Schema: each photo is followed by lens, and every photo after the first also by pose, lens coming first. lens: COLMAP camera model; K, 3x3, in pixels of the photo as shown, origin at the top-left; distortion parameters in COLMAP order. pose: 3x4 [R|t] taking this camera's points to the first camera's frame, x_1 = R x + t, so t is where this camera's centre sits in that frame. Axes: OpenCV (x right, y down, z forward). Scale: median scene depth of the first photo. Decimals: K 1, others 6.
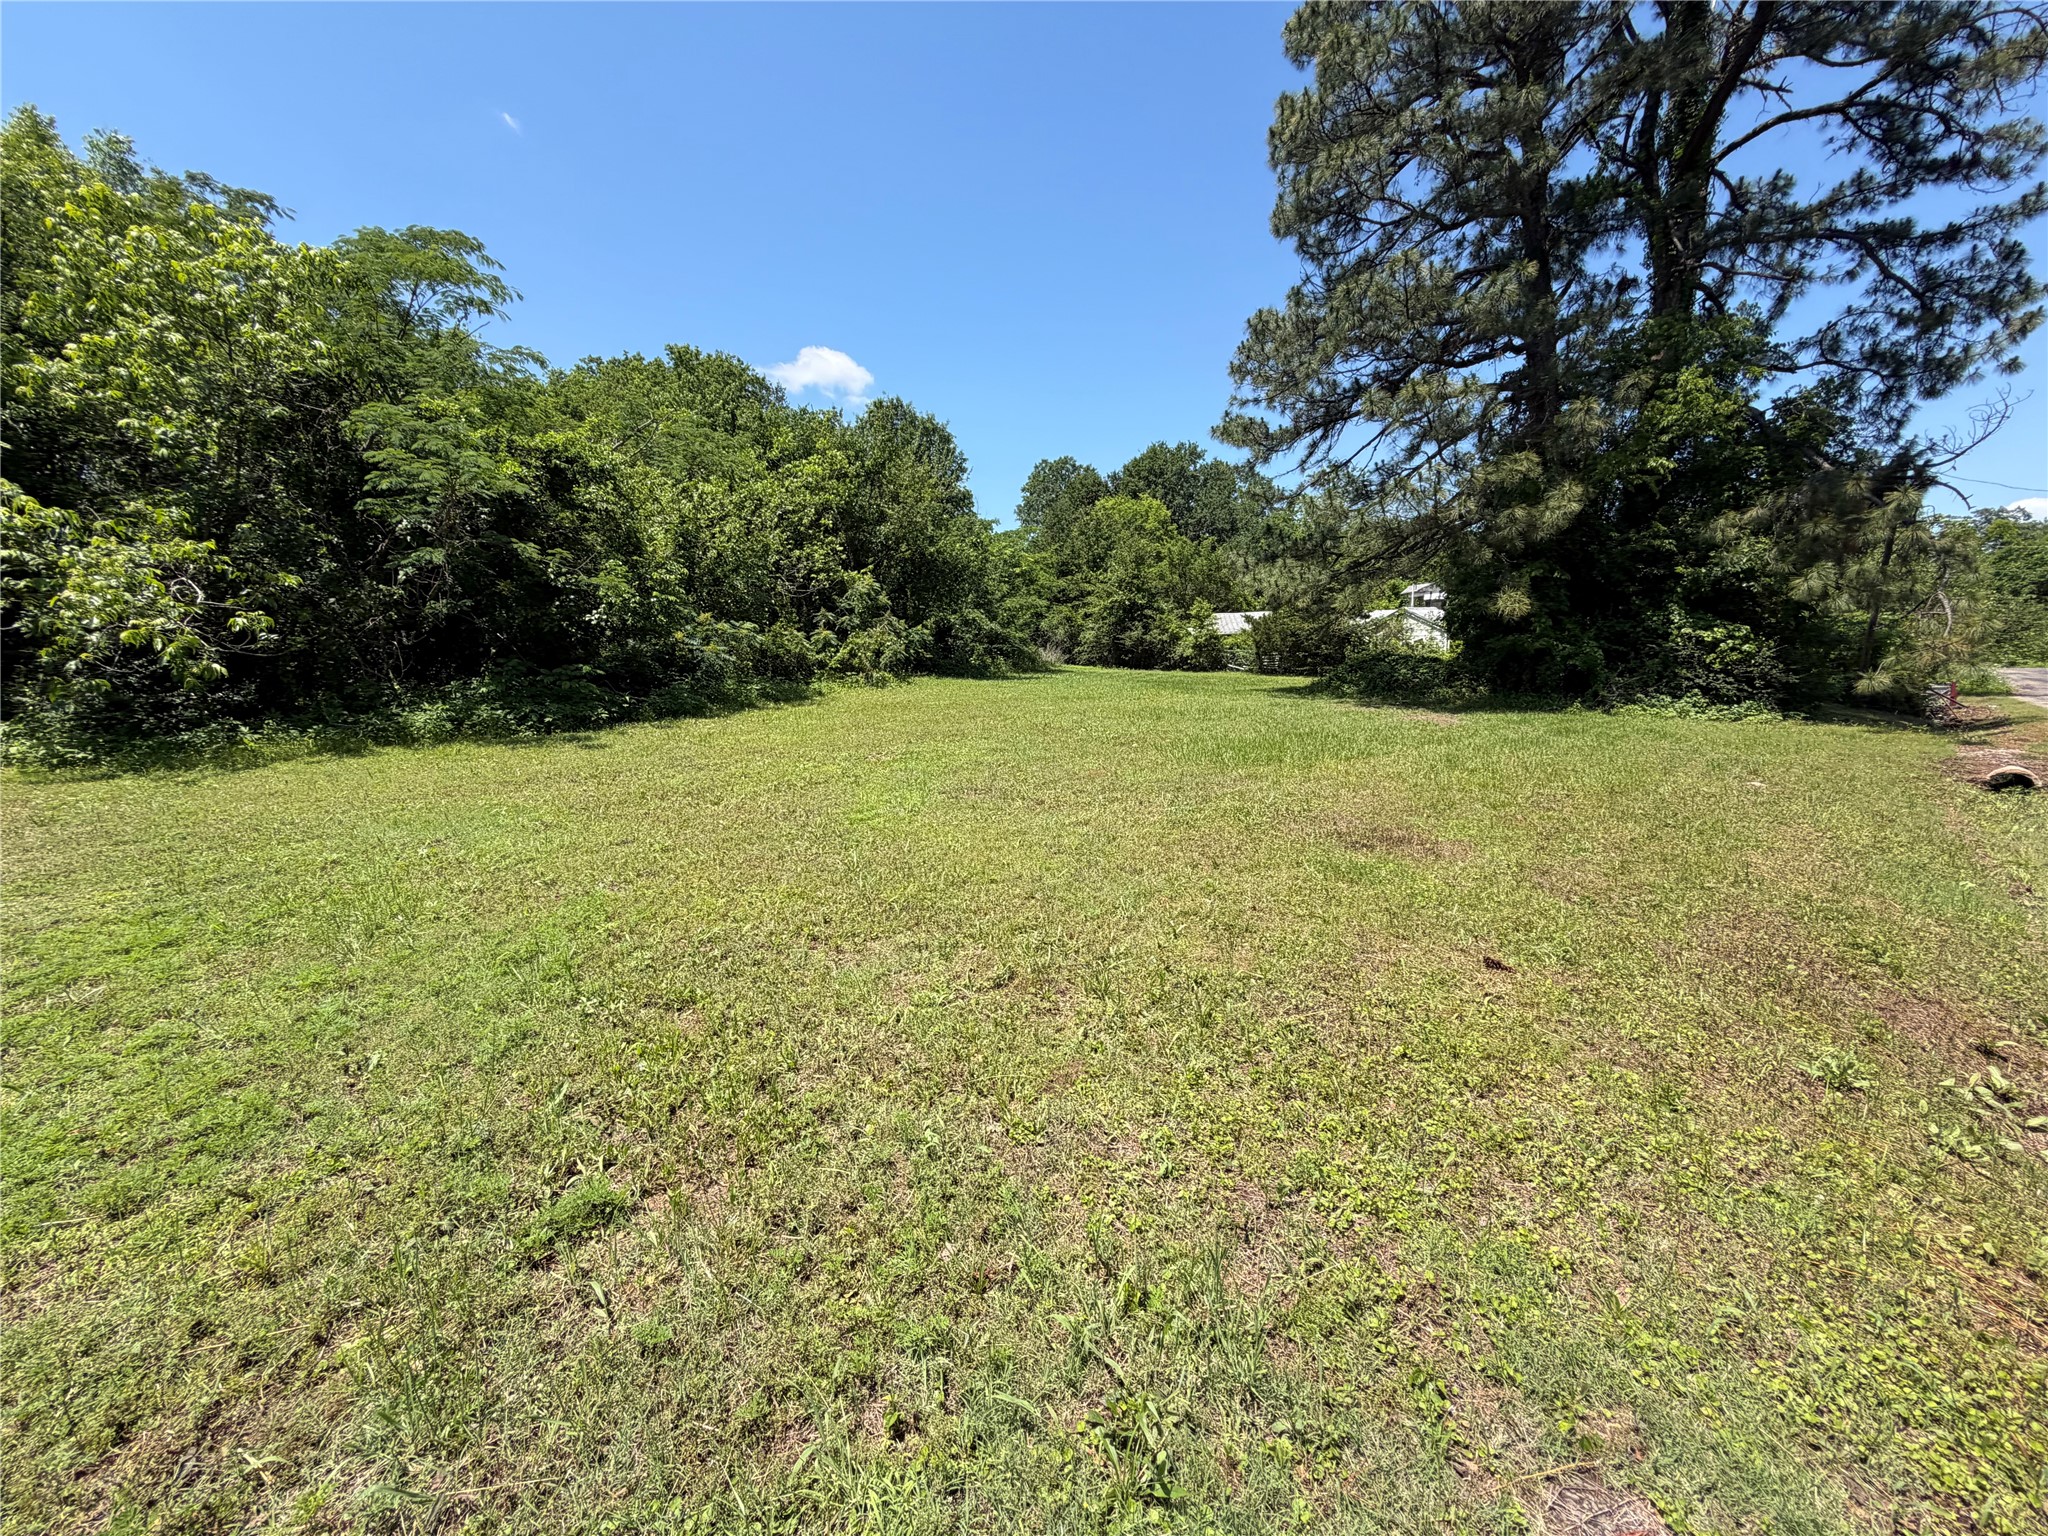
lens RADIAL K [[816.6, 0, 1020.2], [0, 816.6, 761.0], [0, 0, 1]] dist [-0.001129, 0.000247]
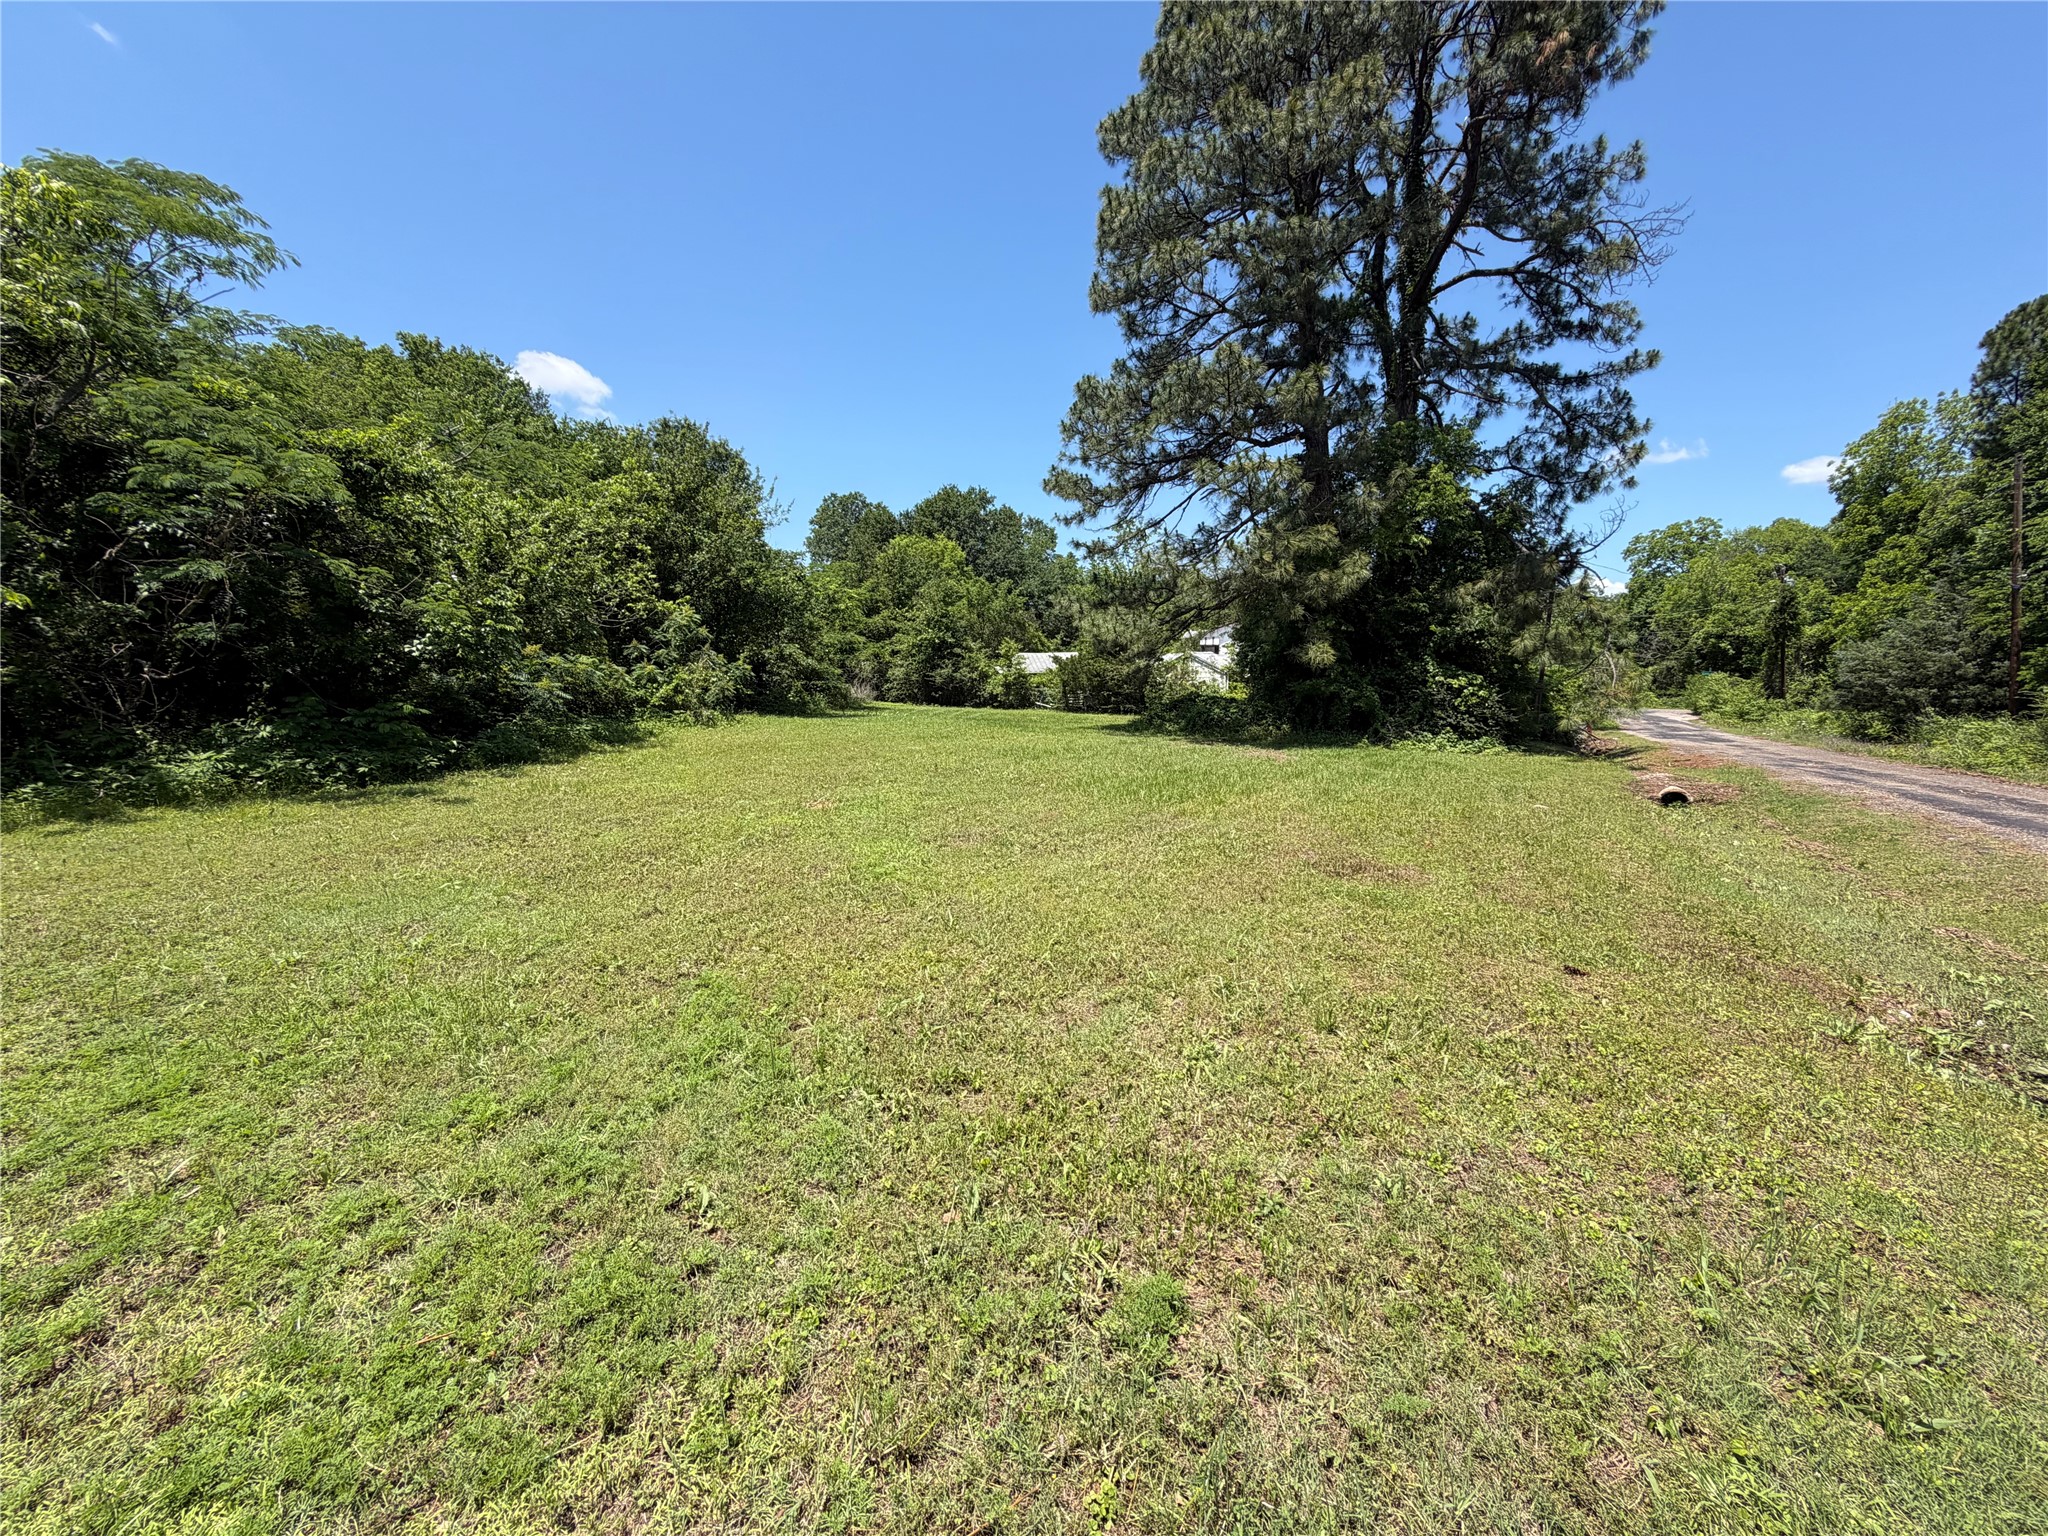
lens RADIAL K [[816.6, 0, 1020.4], [0, 816.6, 762.0], [0, 0, 1]] dist [-0.001129, 0.000247]
pose [[0.962806, -0.014404, 0.269808, -0.091163], [0.025522, 0.998962, -0.037741, -0.005722], [-0.268984, 0.043224, 0.962174, 0.009014]]
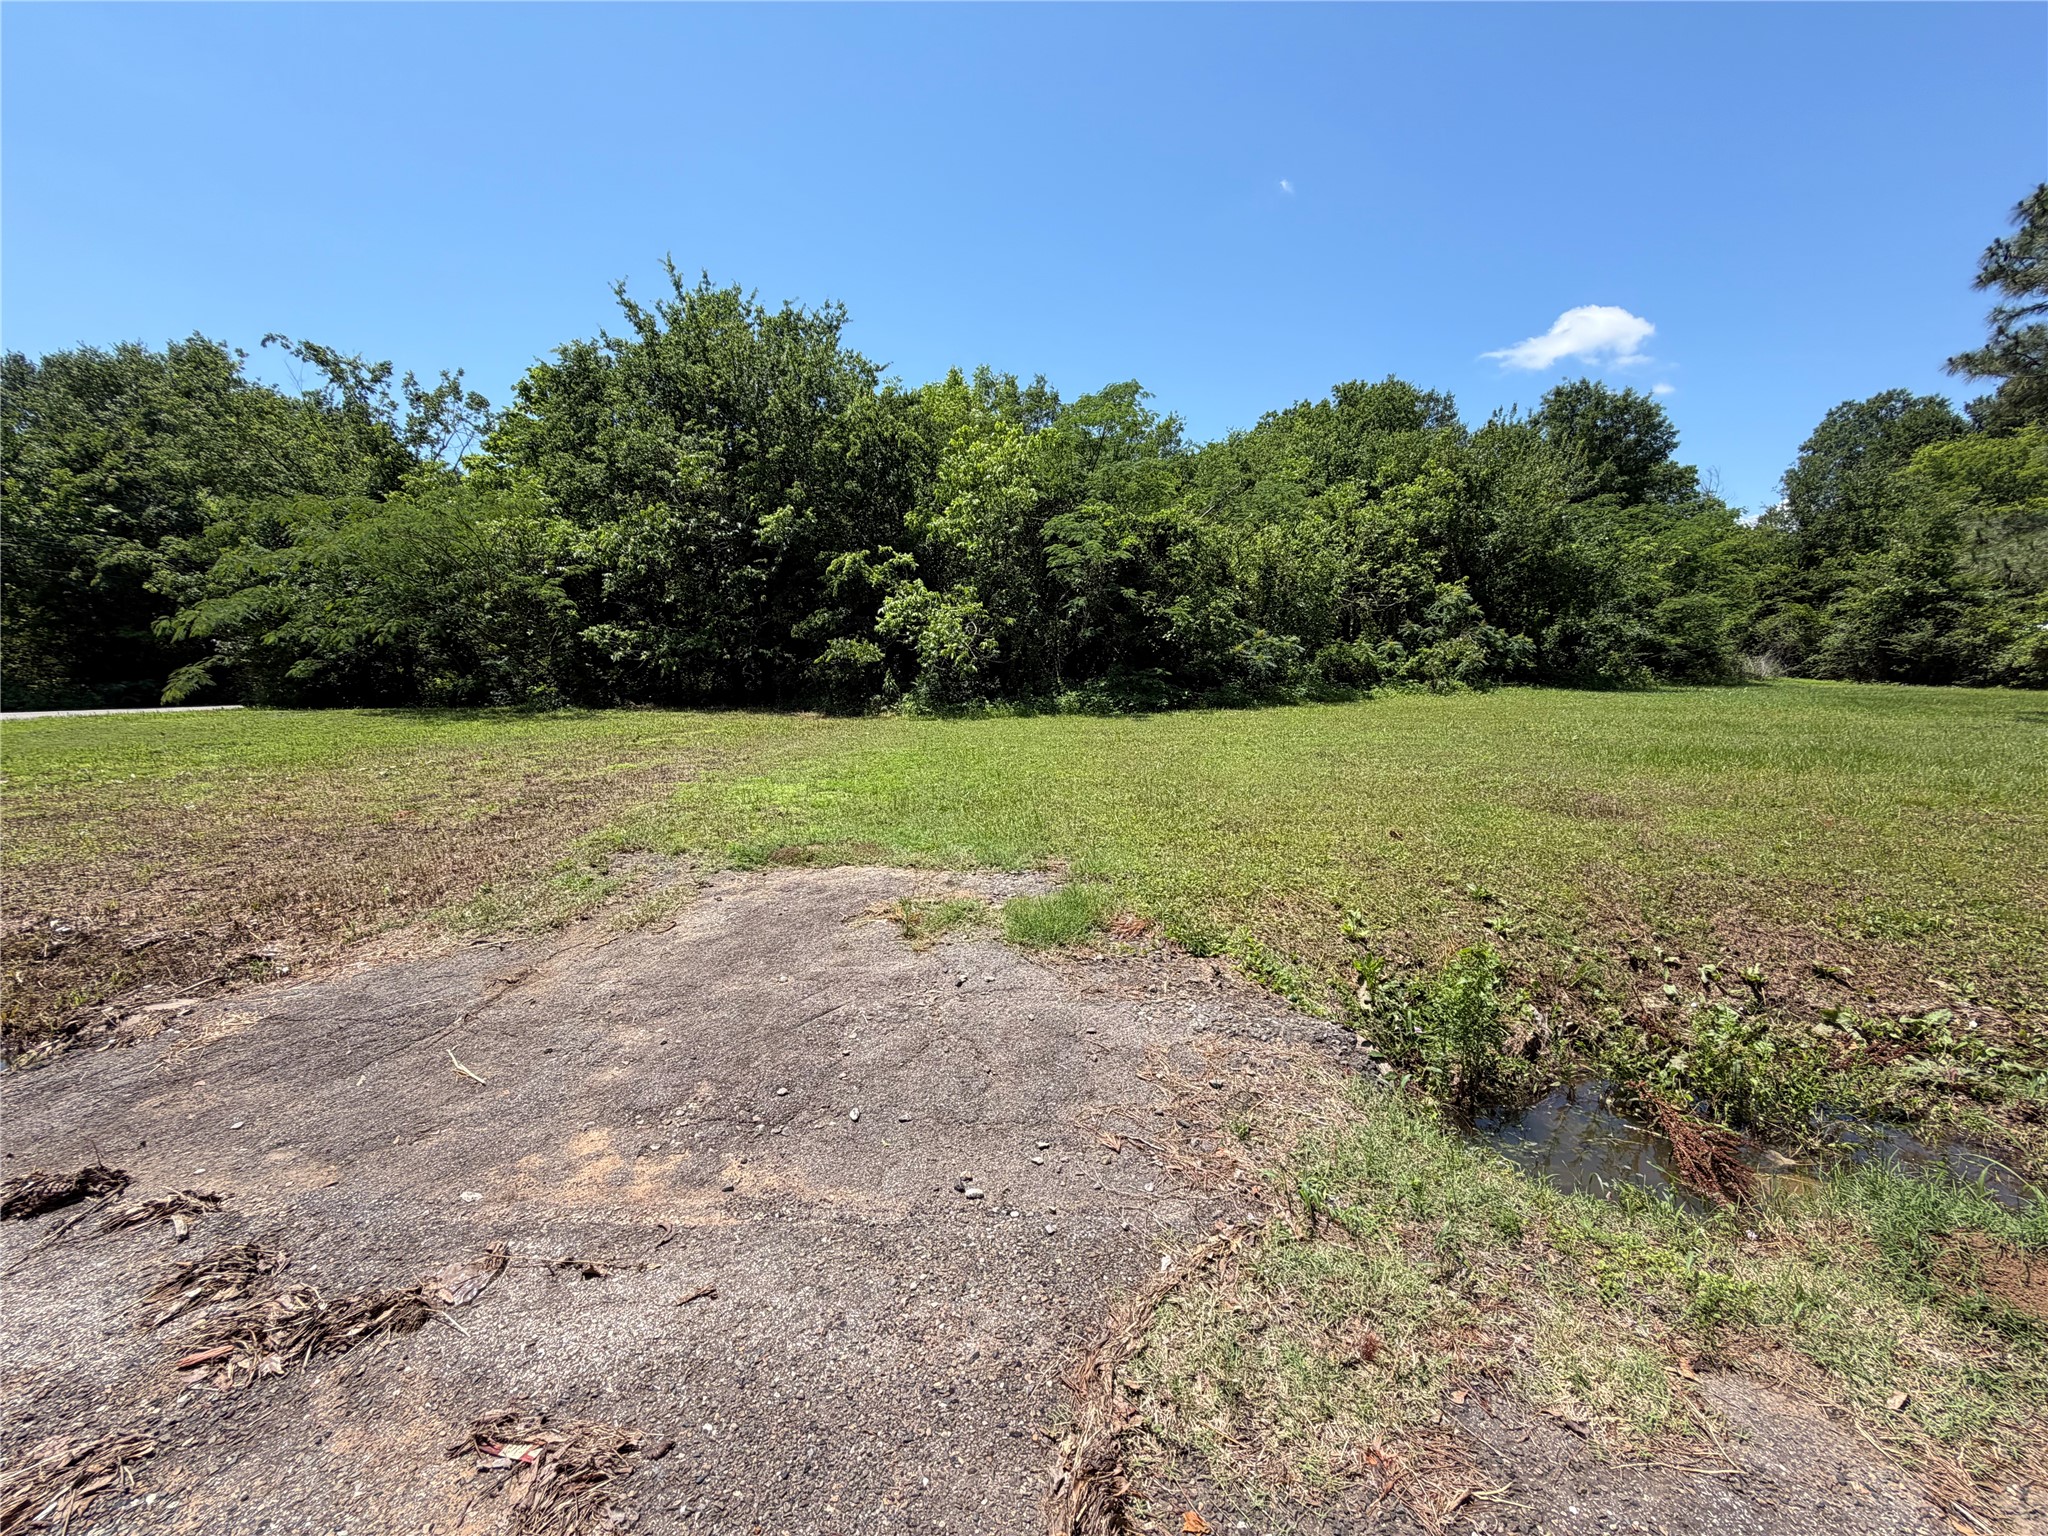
lens RADIAL K [[816.6, 0, 1020.6], [0, 816.6, 765.8], [0, 0, 1]] dist [-0.001129, 0.000247]
pose [[0.701566, 0.085063, -0.707510, 0.213656], [-0.092554, 0.995317, 0.027890, 0.023508], [0.706569, 0.045916, 0.706153, -0.126357]]
